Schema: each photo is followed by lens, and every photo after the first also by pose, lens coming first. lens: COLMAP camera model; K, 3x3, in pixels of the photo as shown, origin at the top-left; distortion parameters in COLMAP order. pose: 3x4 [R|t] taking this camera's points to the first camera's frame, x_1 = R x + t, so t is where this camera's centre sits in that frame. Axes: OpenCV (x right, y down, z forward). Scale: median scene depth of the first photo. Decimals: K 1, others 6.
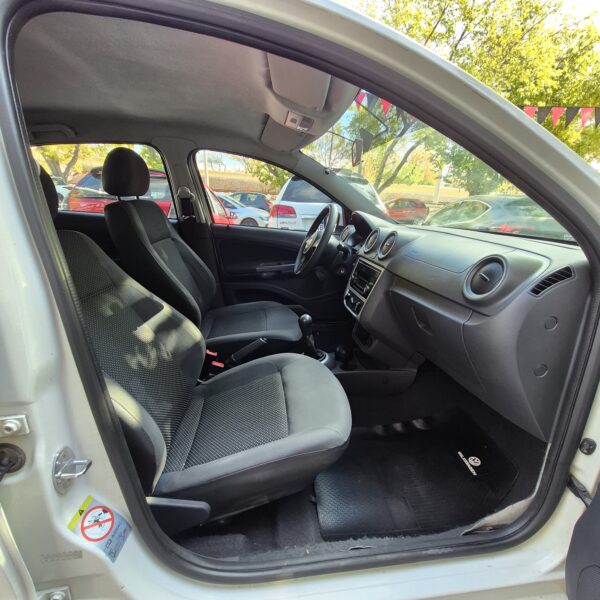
lens RADIAL K [[323.9, 0, 299.5], [0, 323.9, 305.7], [0, 0, 1]] dist [0.002719, 0.000337]
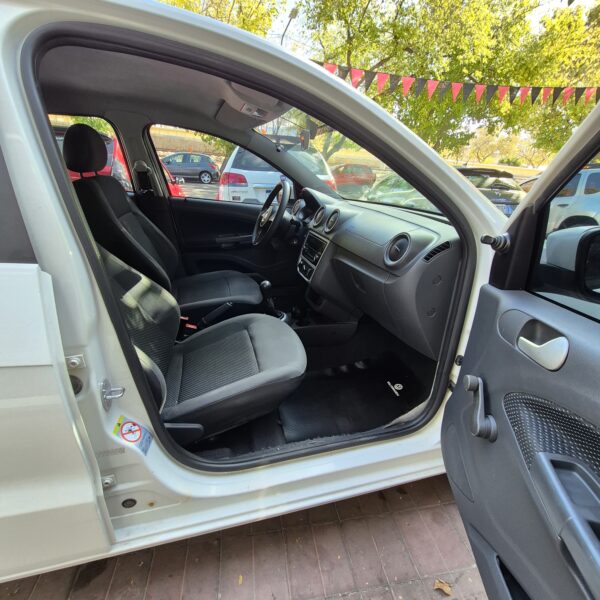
lens RADIAL K [[323.9, 0, 303.6], [0, 323.9, 304.8], [0, 0, 1]] dist [0.002719, 0.000337]
pose [[0.987092, -0.043567, 0.154112, -0.033632], [0.028388, 0.994646, 0.099360, 0.001257], [-0.157615, -0.093703, 0.983045, -0.201913]]
